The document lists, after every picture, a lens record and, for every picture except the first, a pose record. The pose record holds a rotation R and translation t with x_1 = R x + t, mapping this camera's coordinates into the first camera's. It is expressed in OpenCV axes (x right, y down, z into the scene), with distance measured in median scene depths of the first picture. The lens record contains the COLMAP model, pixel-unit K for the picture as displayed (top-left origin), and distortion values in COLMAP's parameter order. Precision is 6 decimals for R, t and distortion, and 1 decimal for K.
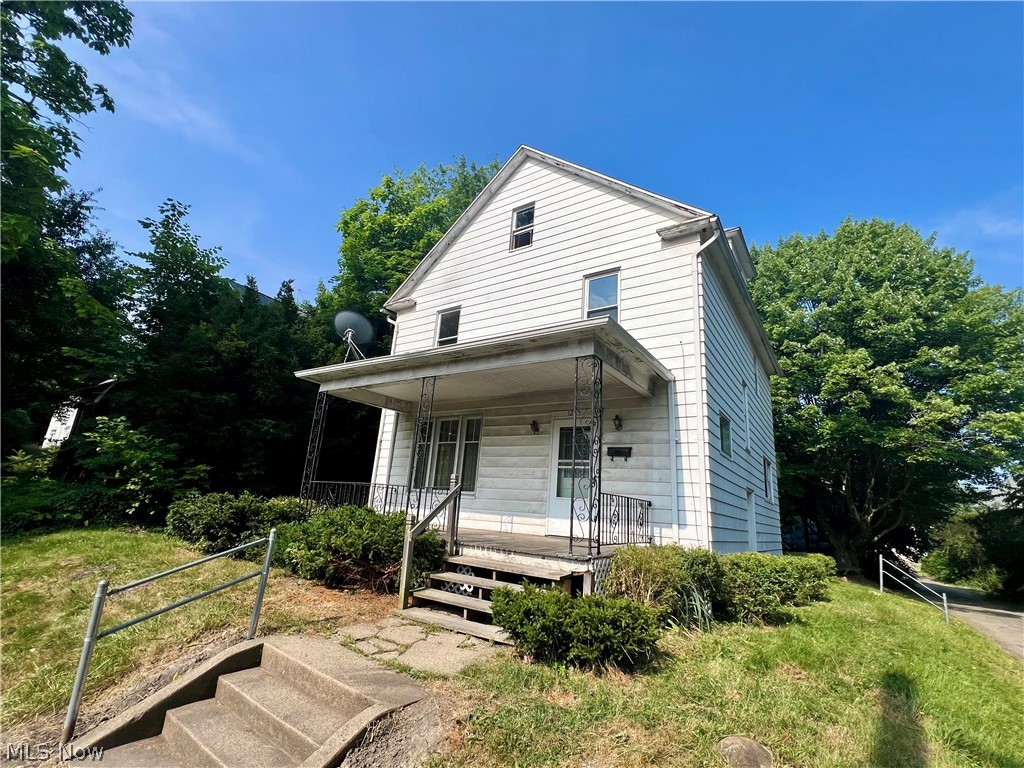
lens RADIAL K [[477.5, 0, 512.0], [0, 477.5, 384.0], [0, 0, 1]] dist [0.000435, -0.000304]
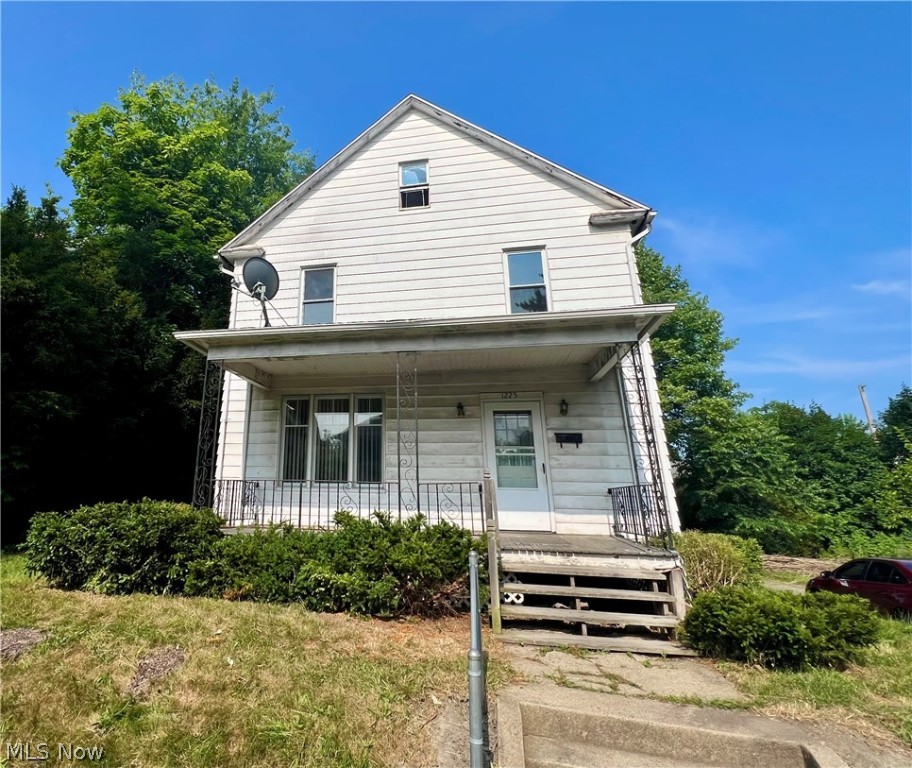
lens RADIAL K [[520.2, 0, 455.1], [0, 520.2, 345.7], [0, 0, 1]] dist [-0.002996, 0.001107]
pose [[0.933208, 0.056860, 0.354809, -0.311468], [-0.049551, 0.998331, -0.029662, -0.001215], [-0.355903, 0.010100, 0.934468, 0.080585]]
